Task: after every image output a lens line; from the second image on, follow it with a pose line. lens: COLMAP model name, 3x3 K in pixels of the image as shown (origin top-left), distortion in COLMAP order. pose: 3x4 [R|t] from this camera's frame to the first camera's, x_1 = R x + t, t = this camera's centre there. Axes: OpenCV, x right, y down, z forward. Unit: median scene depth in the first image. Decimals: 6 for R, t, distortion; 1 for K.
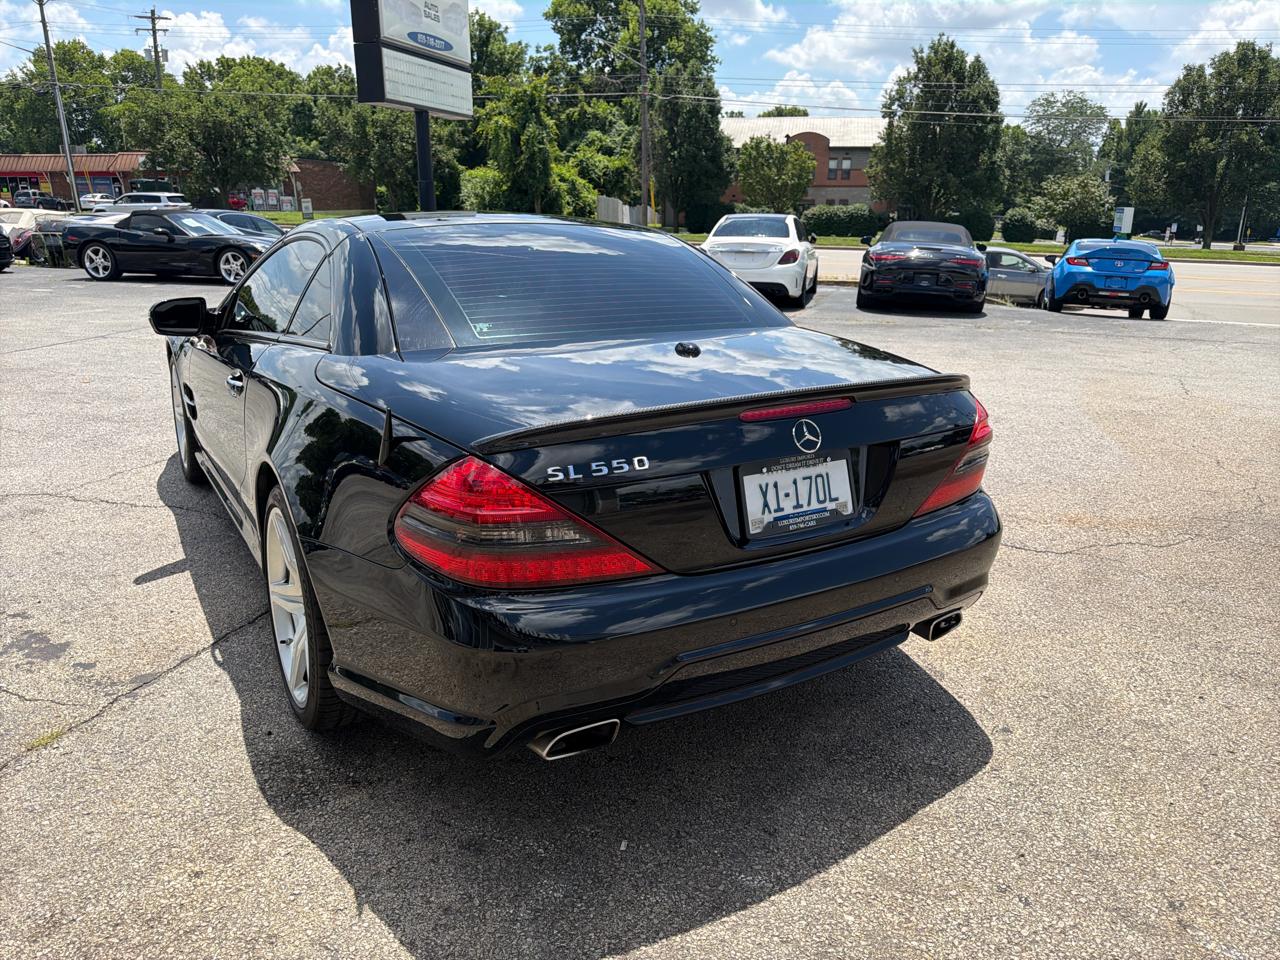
lens RADIAL K [[903.6, 0, 642.5], [0, 903.6, 487.2], [0, 0, 1]] dist [0.027091, -0.036631]
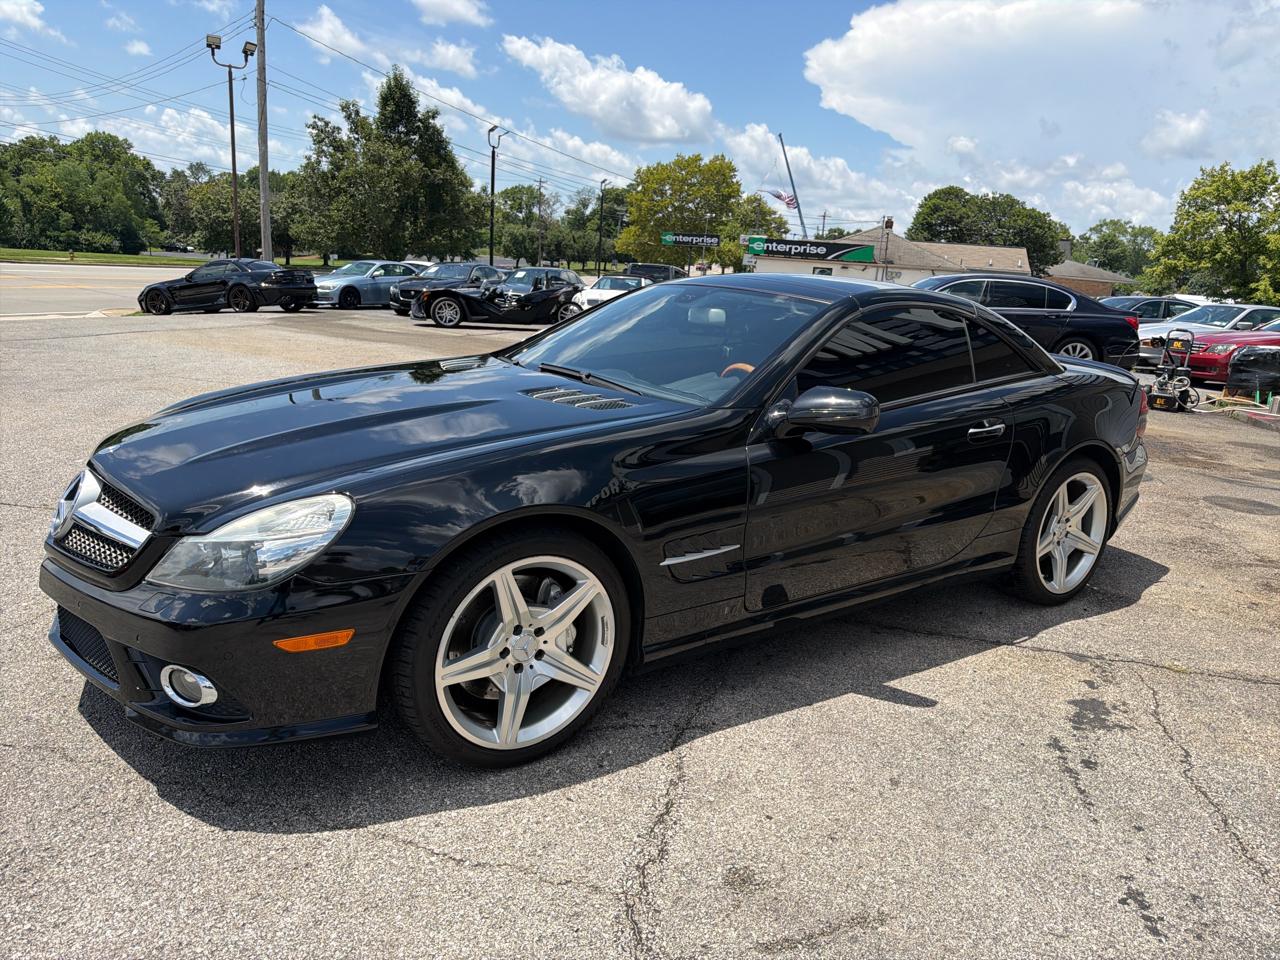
lens RADIAL K [[903.6, 0, 642.1], [0, 903.6, 489.4], [0, 0, 1]] dist [0.027091, -0.036631]
pose [[-0.064614, -0.258757, 0.963779, -0.309663], [0.228524, 0.936295, 0.266699, -0.090551], [-0.971392, 0.237479, -0.001365, 0.284617]]
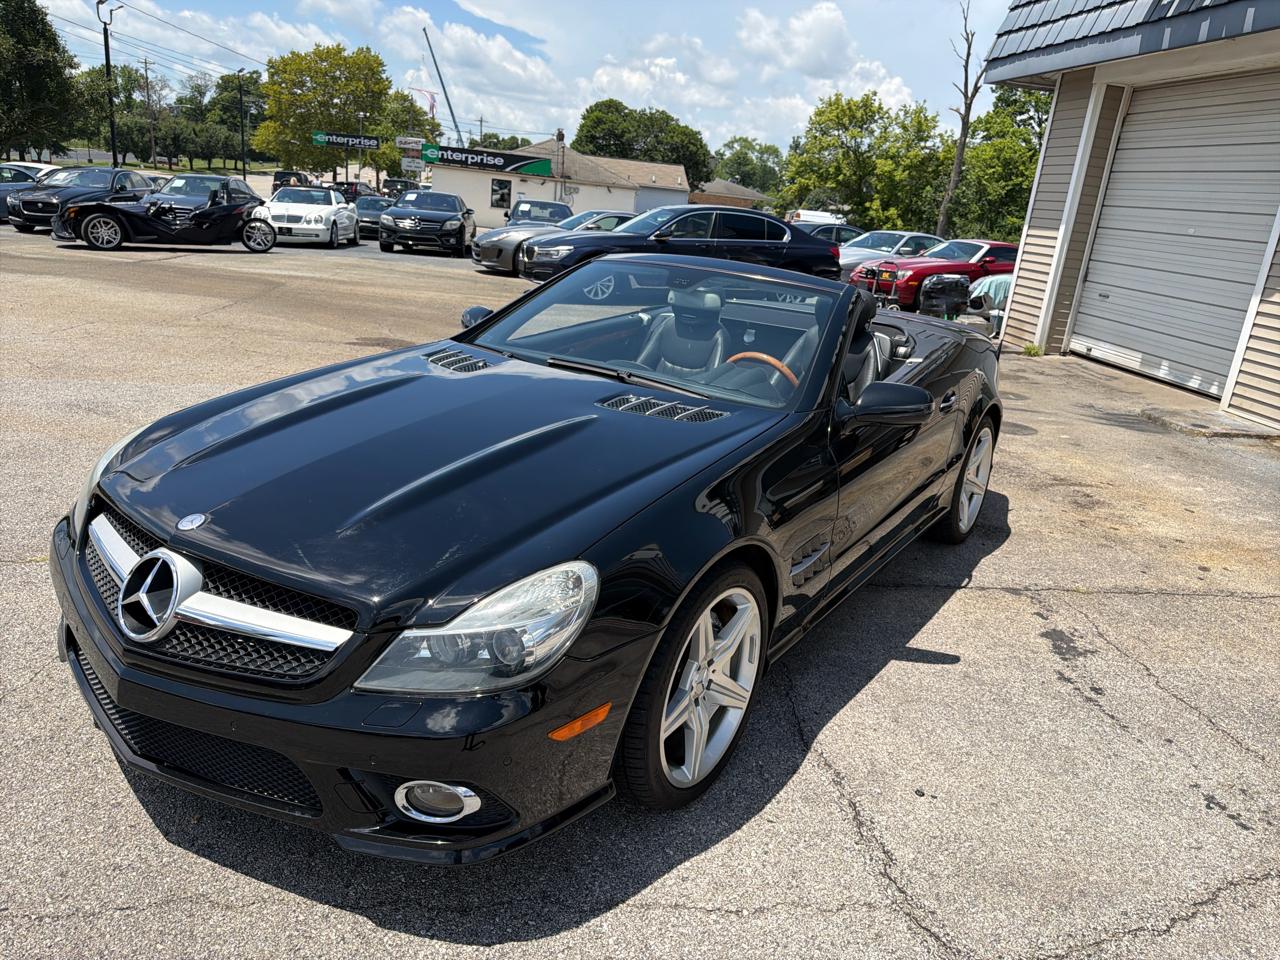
lens RADIAL K [[903.6, 0, 649.3], [0, 903.6, 494.9], [0, 0, 1]] dist [0.027091, -0.036631]
pose [[-0.421223, -0.329943, 0.844813, -0.278477], [0.173090, 0.885115, 0.431985, -0.125918], [-0.890287, 0.328191, -0.315721, 0.361326]]
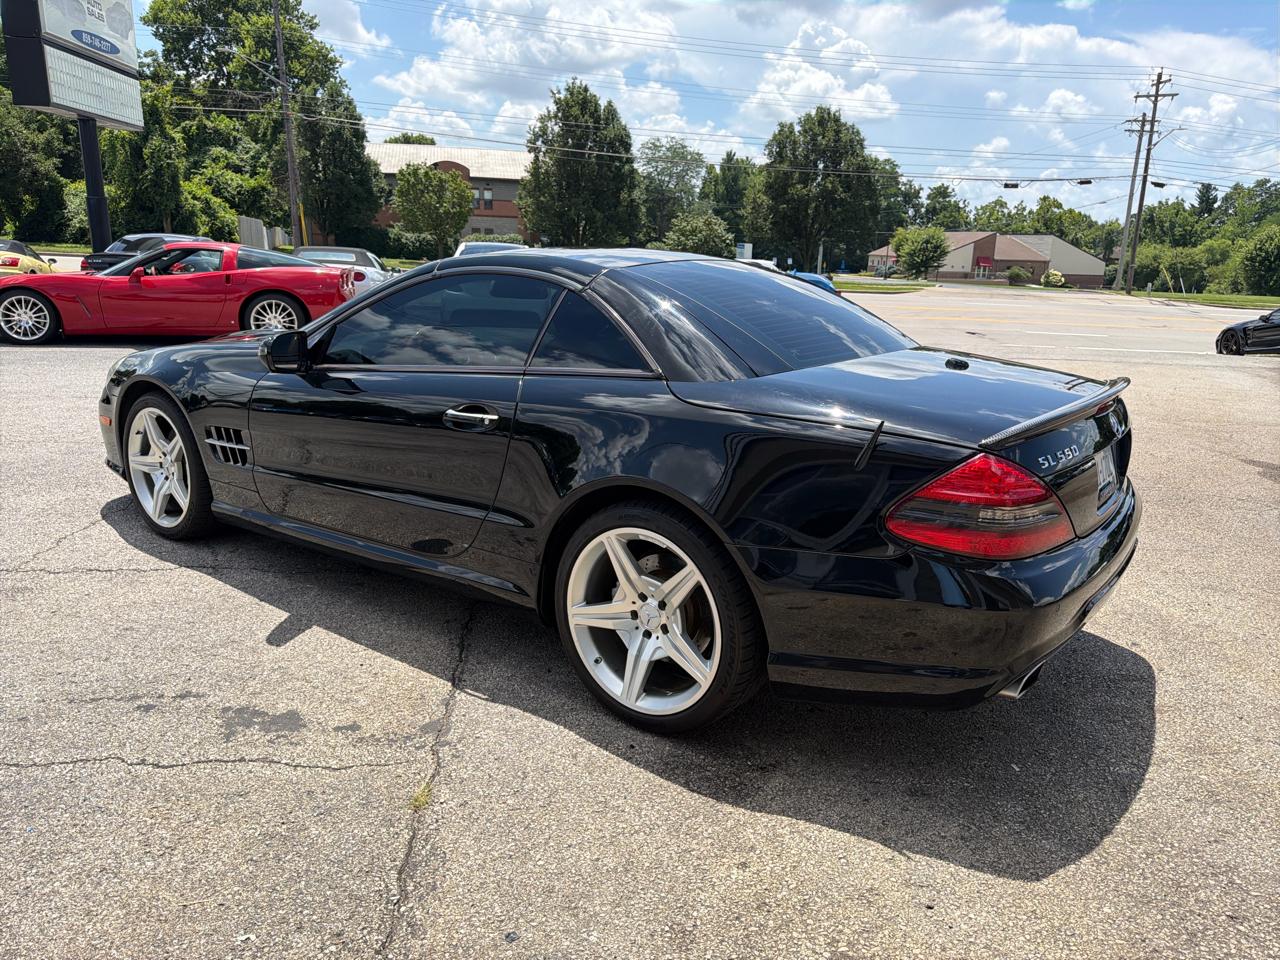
lens RADIAL K [[903.6, 0, 642.3], [0, 903.6, 478.6], [0, 0, 1]] dist [0.027091, -0.036631]
pose [[0.925074, -0.076083, 0.372088, -0.125603], [0.089623, 0.995791, -0.019201, -0.002241], [-0.369060, 0.051110, 0.927999, 0.003530]]
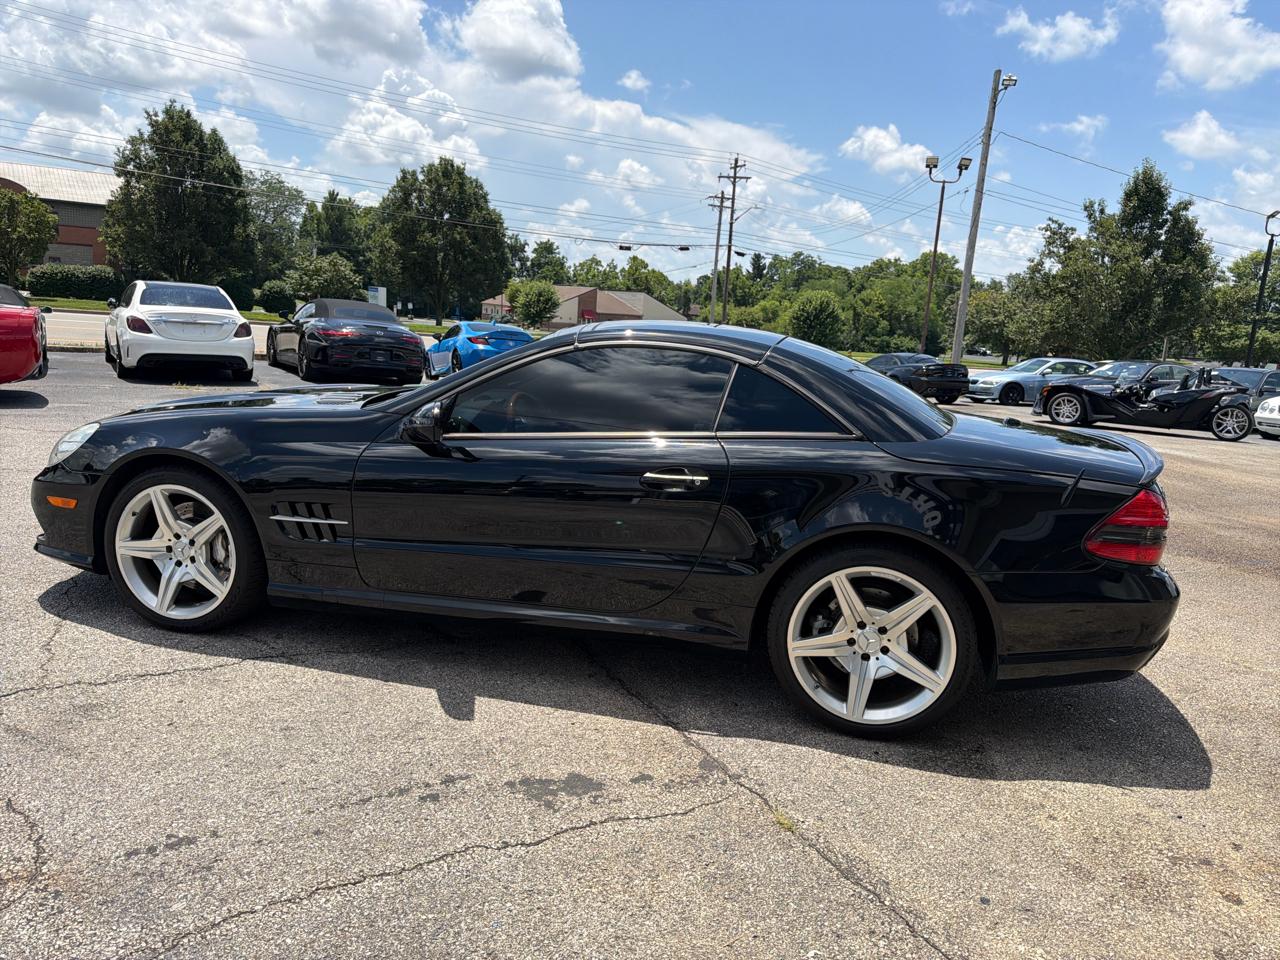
lens RADIAL K [[903.6, 0, 632.2], [0, 903.6, 488.3], [0, 0, 1]] dist [0.027091, -0.036631]
pose [[0.695964, -0.102473, 0.710727, -0.243240], [0.152405, 0.988295, -0.006746, -0.020389], [-0.701717, 0.113013, 0.703435, 0.054605]]
